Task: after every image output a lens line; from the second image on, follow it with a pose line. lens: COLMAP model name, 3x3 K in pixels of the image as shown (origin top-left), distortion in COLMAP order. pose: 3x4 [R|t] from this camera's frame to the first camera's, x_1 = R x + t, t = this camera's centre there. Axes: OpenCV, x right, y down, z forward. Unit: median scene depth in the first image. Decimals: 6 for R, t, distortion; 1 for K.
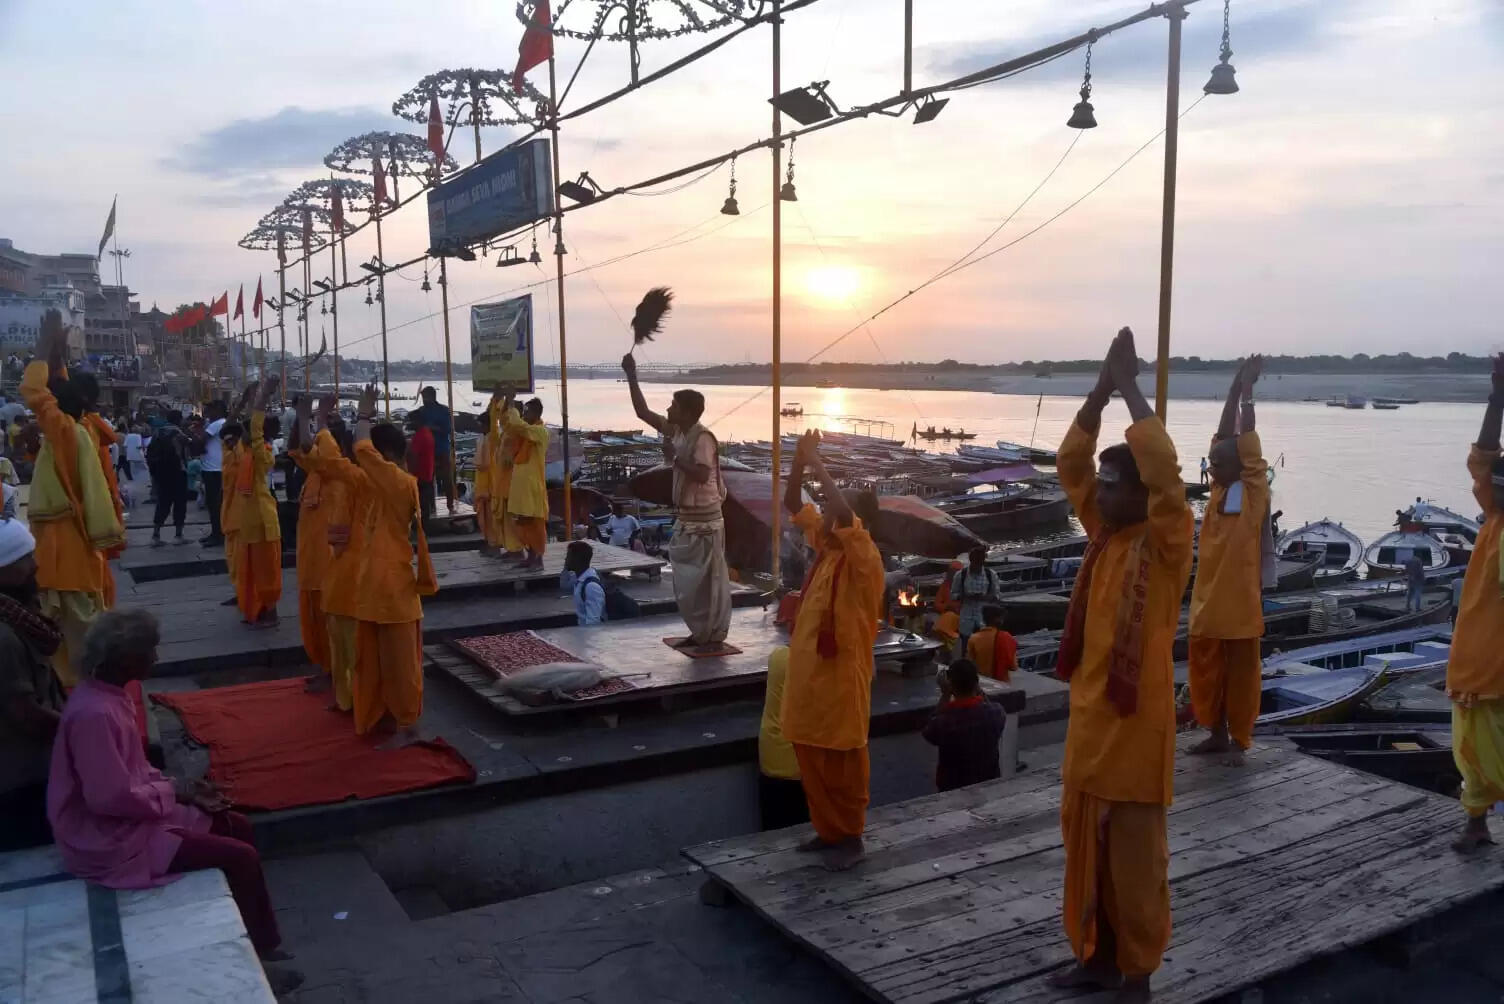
lens RADIAL K [[1200.5, 0, 766.4], [0, 1200.5, 529.3], [0, 0, 1]] dist [-0.058084, 0.081777]
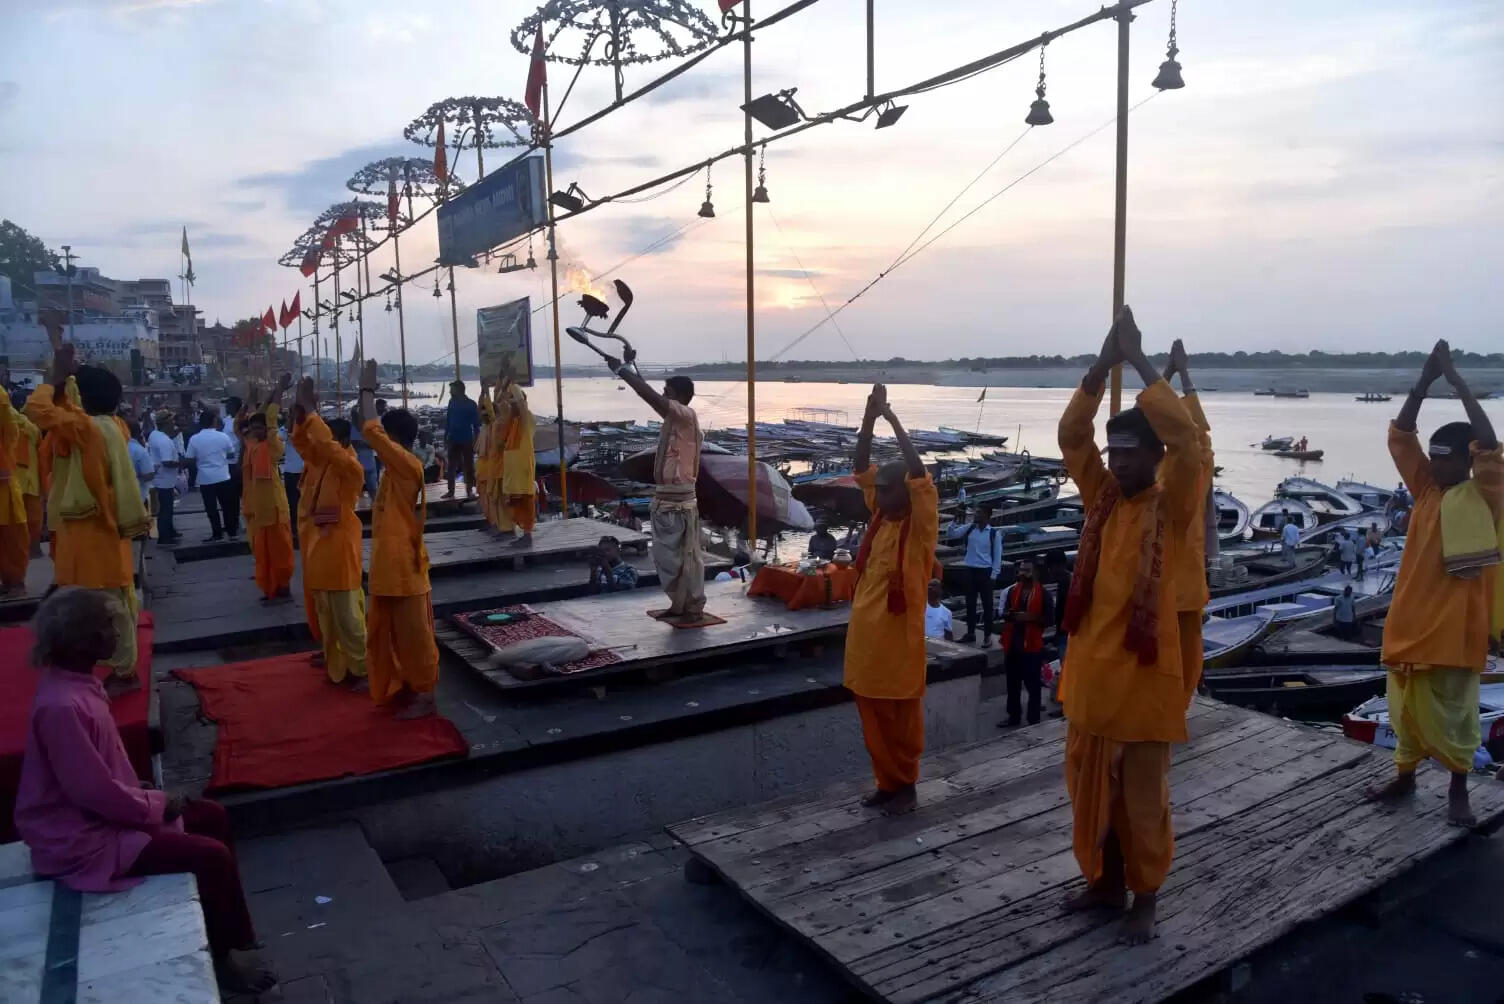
lens RADIAL K [[1028.6, 0, 772.9], [0, 1028.6, 525.2], [0, 0, 1]] dist [-0.111382, 0.059391]
pose [[0.999491, -0.015090, 0.028103, -0.000612], [0.014515, 0.999684, 0.020539, -0.001809], [-0.028404, -0.020120, 0.999394, 0.075146]]
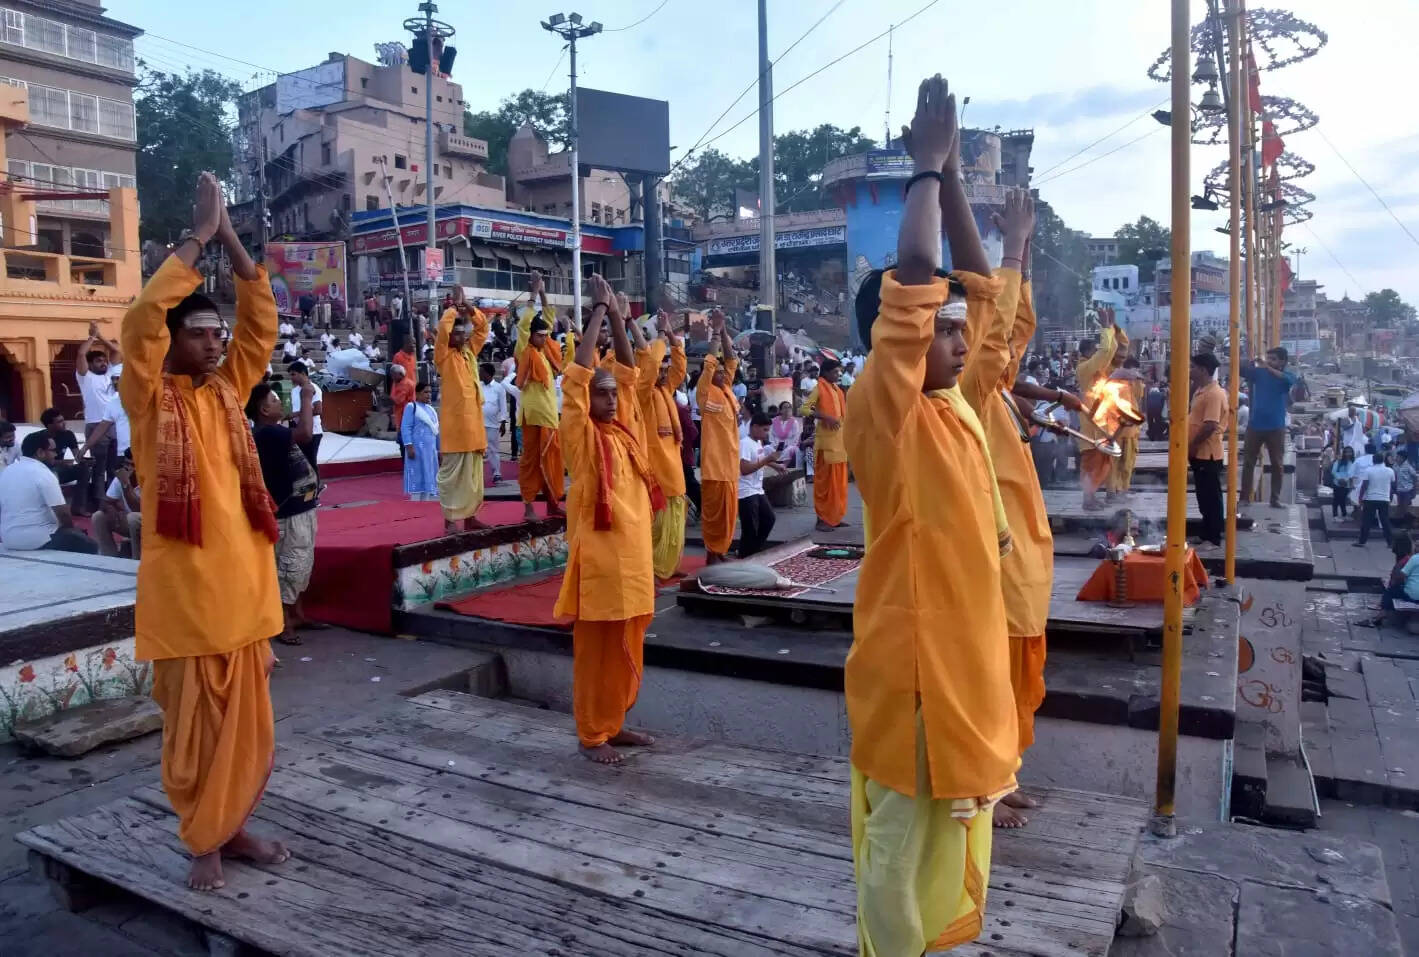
lens RADIAL K [[1044.4, 0, 700.1], [0, 1044.4, 463.1], [0, 0, 1]] dist [-0.126059, 0.087113]
pose [[0.492006, 0.057652, -0.868681, 0.467685], [-0.081457, 0.996476, 0.019998, 0.005348], [0.866773, 0.060921, 0.494969, 0.370483]]
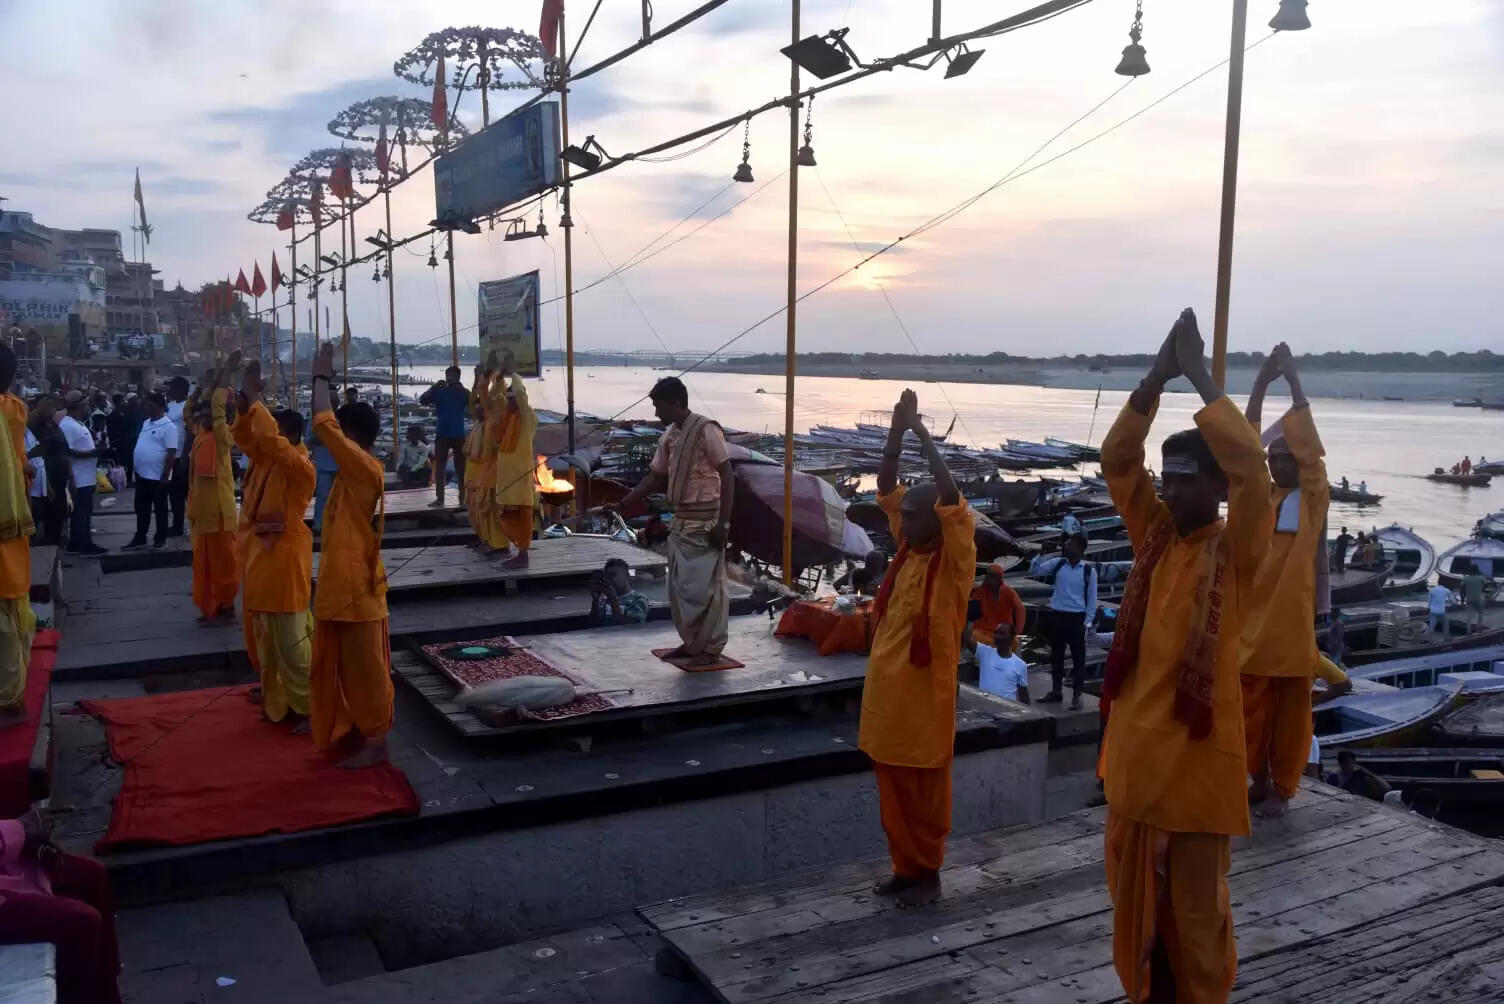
lens RADIAL K [[1243.6, 0, 770.9], [0, 1243.6, 526.7], [0, 0, 1]] dist [-0.044641, 0.088873]
pose [[0.999457, 0.017492, -0.027907, 0.023036], [-0.017444, 0.999846, 0.001958, -0.003487], [0.027937, -0.001471, 0.999609, 0.064012]]
